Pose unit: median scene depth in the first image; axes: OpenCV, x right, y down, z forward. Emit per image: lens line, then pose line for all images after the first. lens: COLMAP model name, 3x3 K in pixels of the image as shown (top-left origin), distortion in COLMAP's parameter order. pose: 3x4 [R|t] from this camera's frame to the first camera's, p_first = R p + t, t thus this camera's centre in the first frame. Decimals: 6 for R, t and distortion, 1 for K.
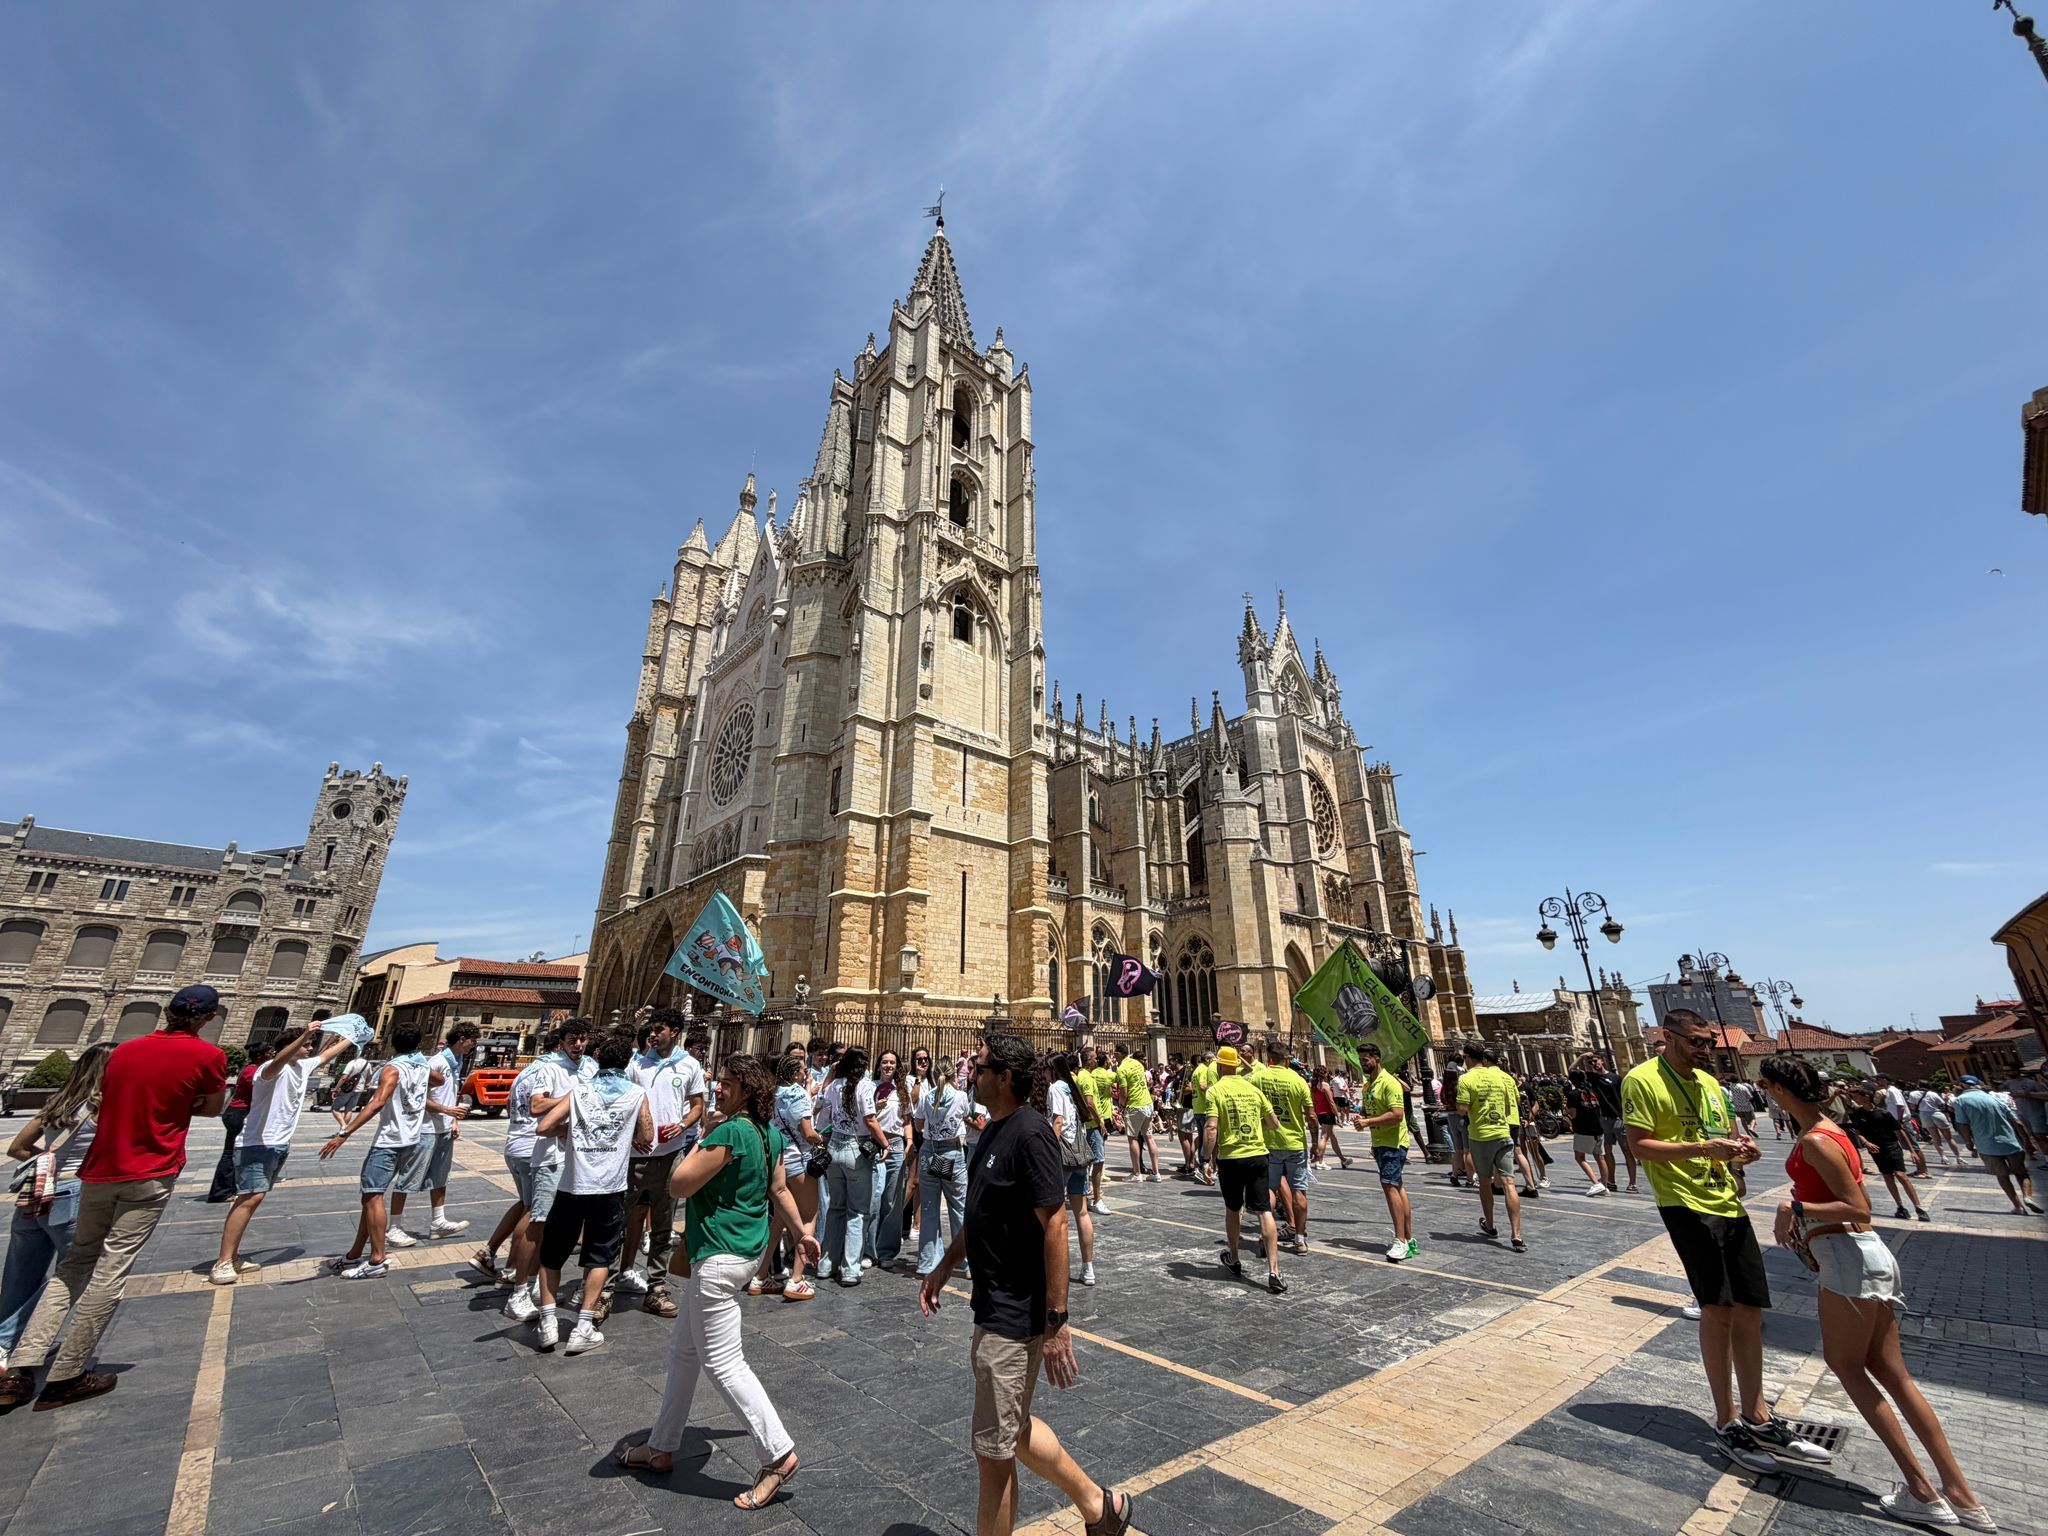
lens RADIAL K [[817.6, 0, 1024.0], [0, 817.6, 768.0], [0, 0, 1]] dist [0.002438, 0.000381]
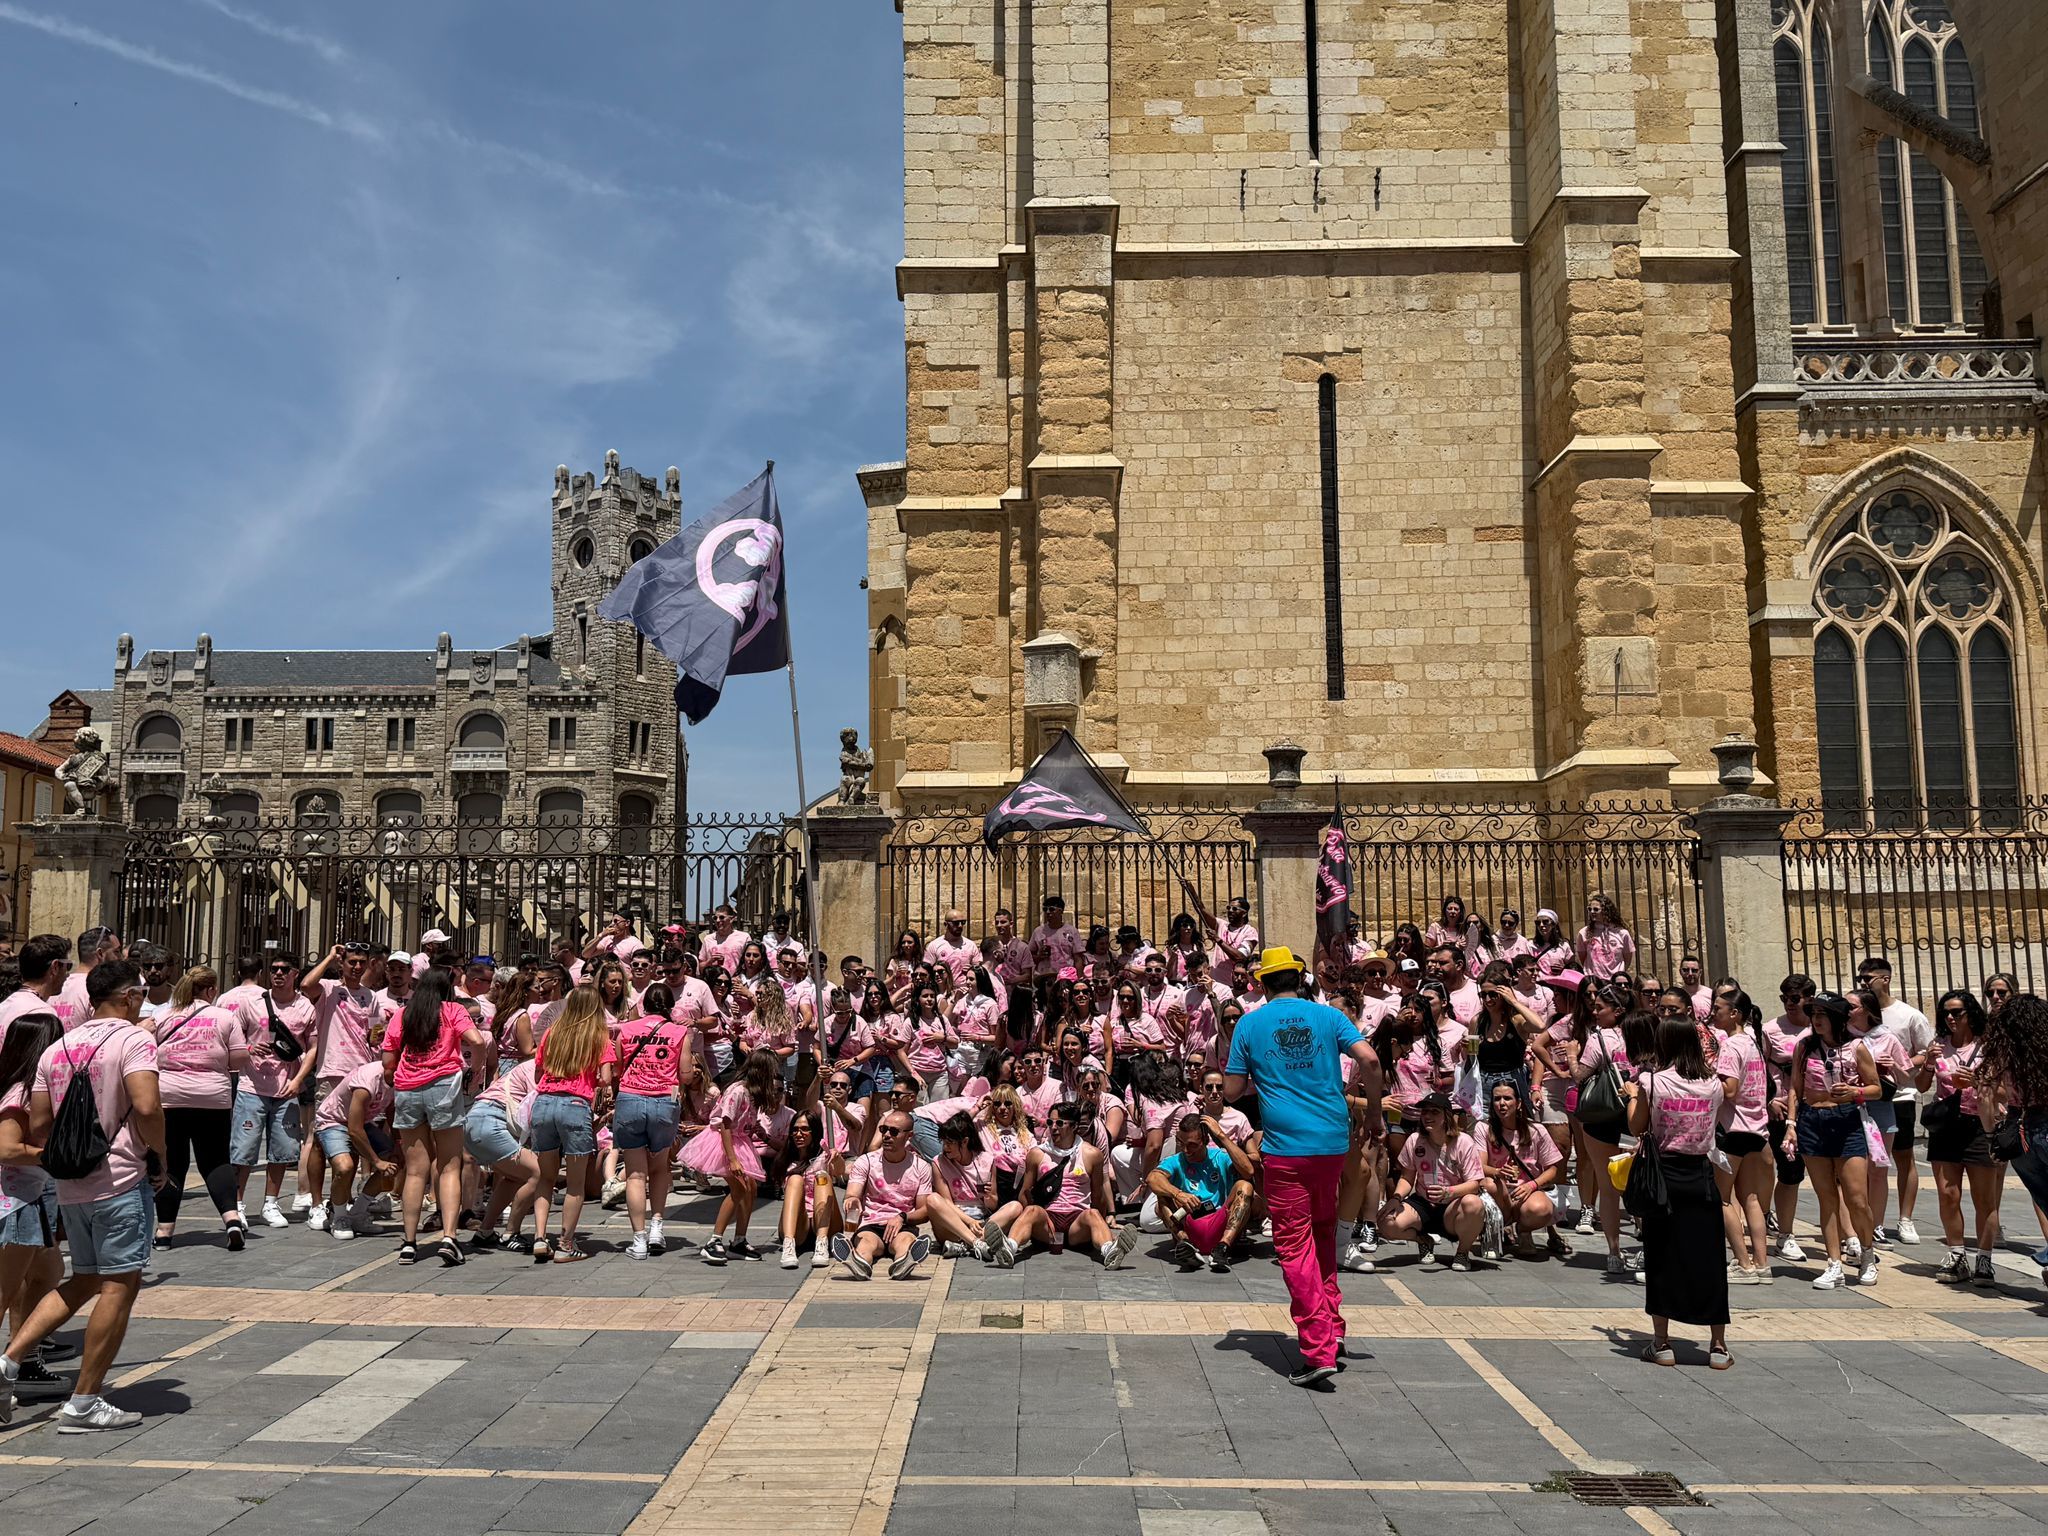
lens RADIAL K [[1839.3, 0, 1024.0], [0, 1839.3, 768.0], [0, 0, 1]] dist [0.167712, -0.340977]
pose [[0.743265, -0.092576, -0.662561, 0.251752], [0.241333, 0.960797, 0.136482, 0.128601], [0.623951, -0.261340, 0.736469, 0.341064]]
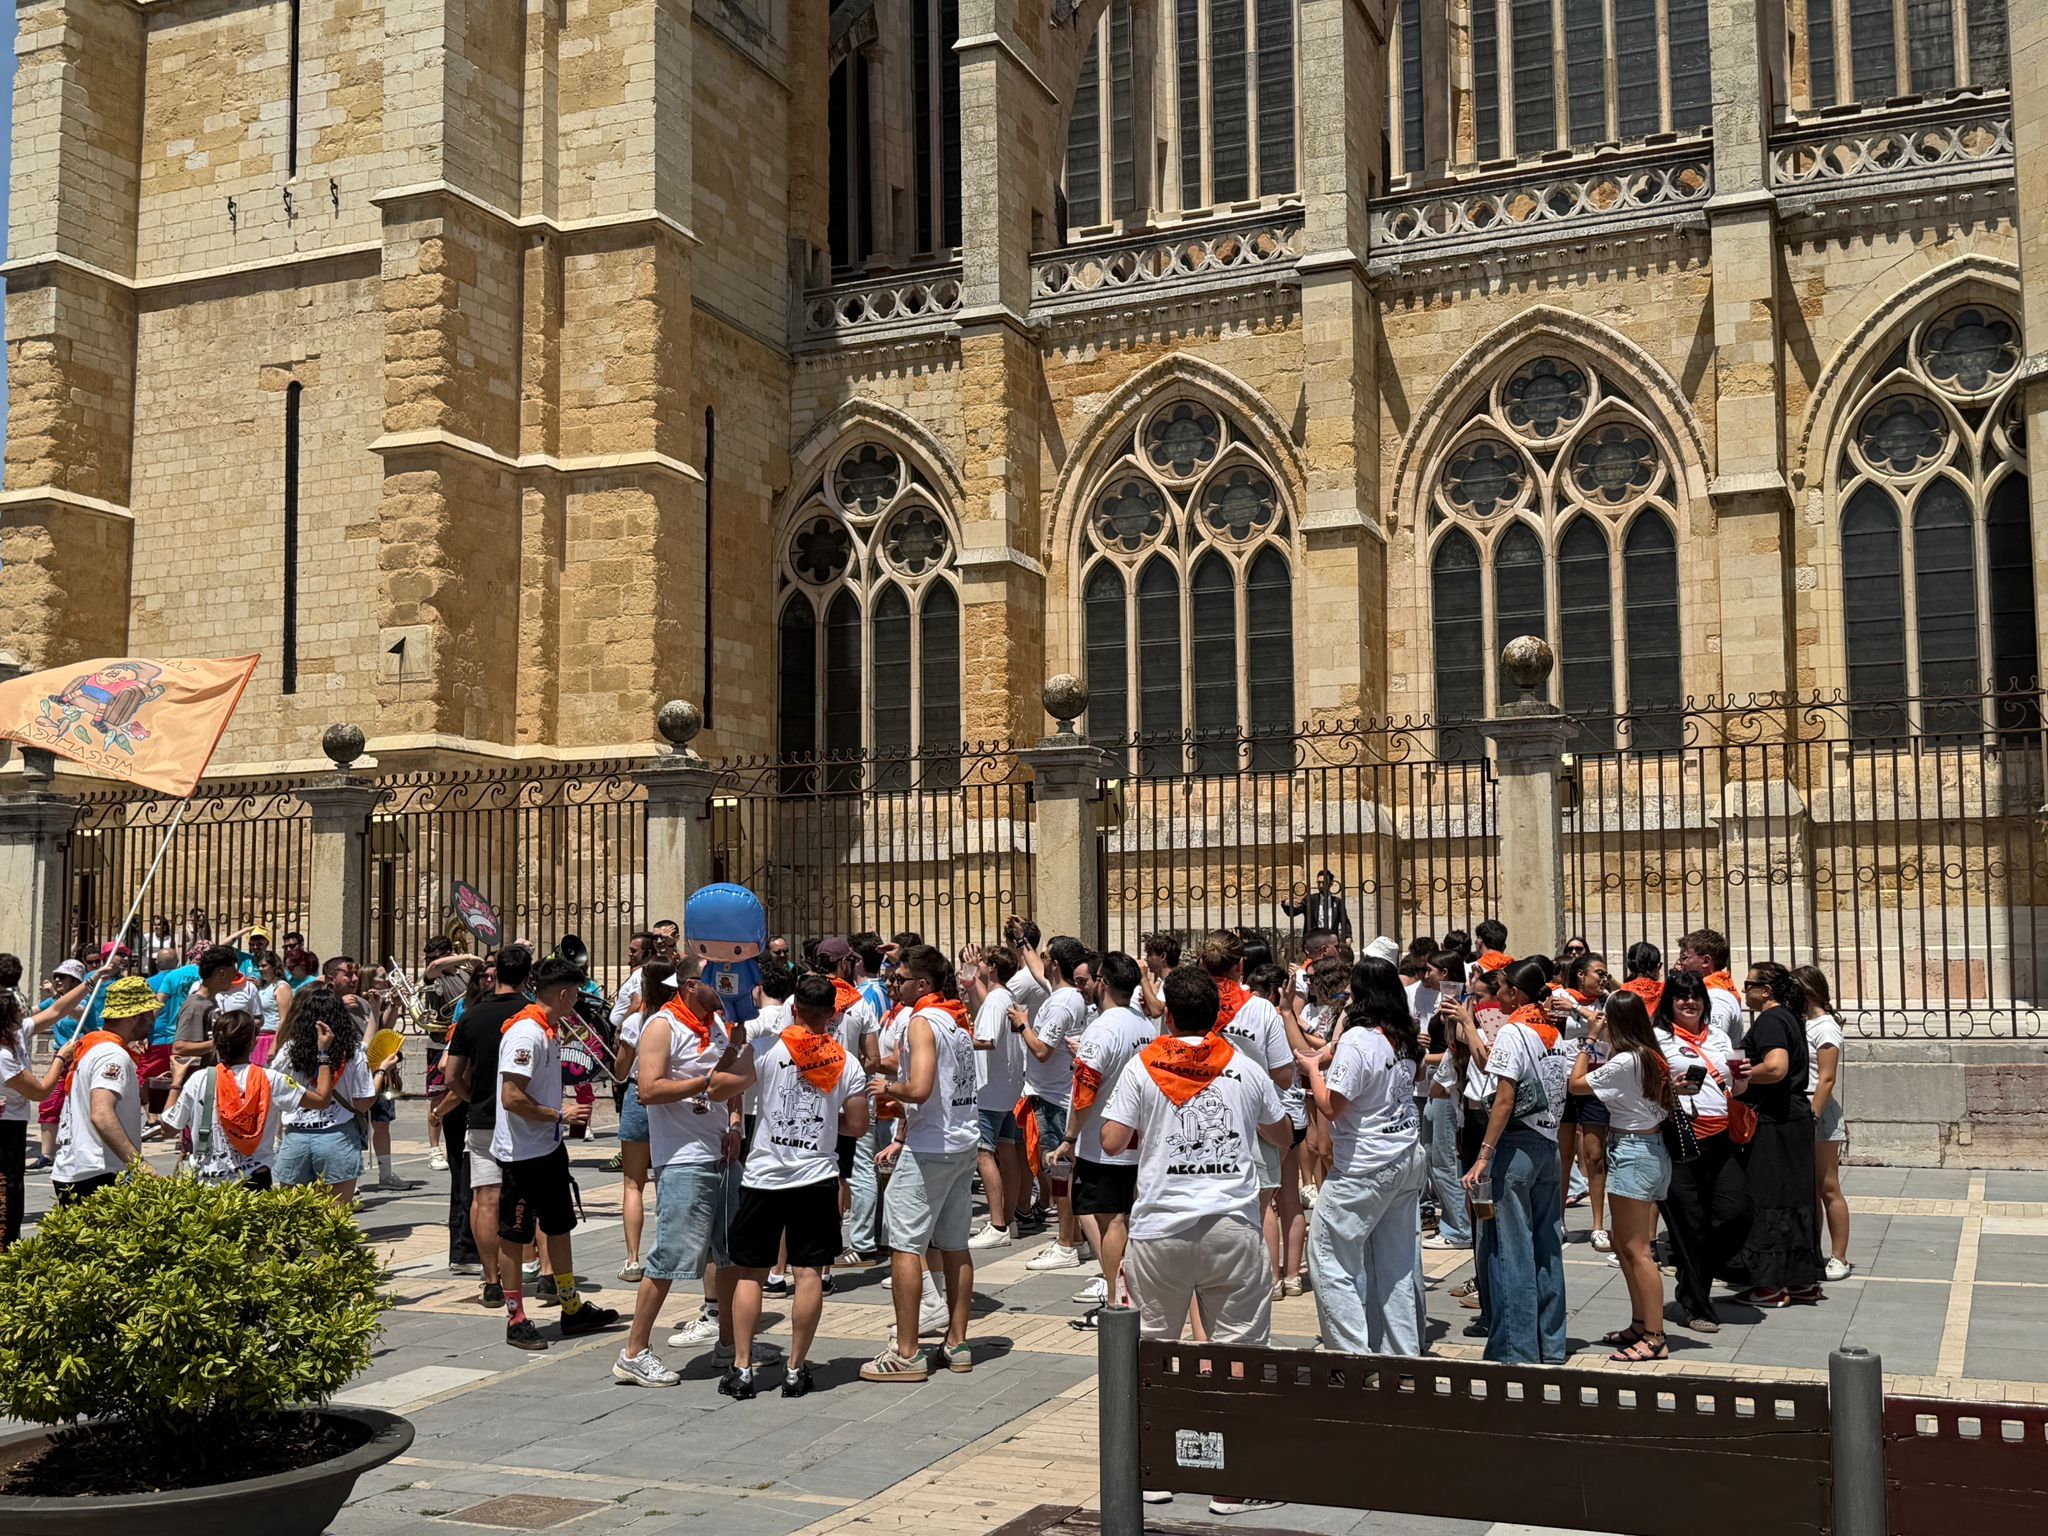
lens RADIAL K [[2194.7, 0, 1024.0], [0, 2194.7, 768.0], [0, 0, 1]] dist [0.197261, -0.476533]
pose [[0.414485, -0.091682, -0.905426, 0.718385], [0.325184, 0.944150, 0.053260, 0.276744], [0.849975, -0.316505, 0.421149, 0.730658]]
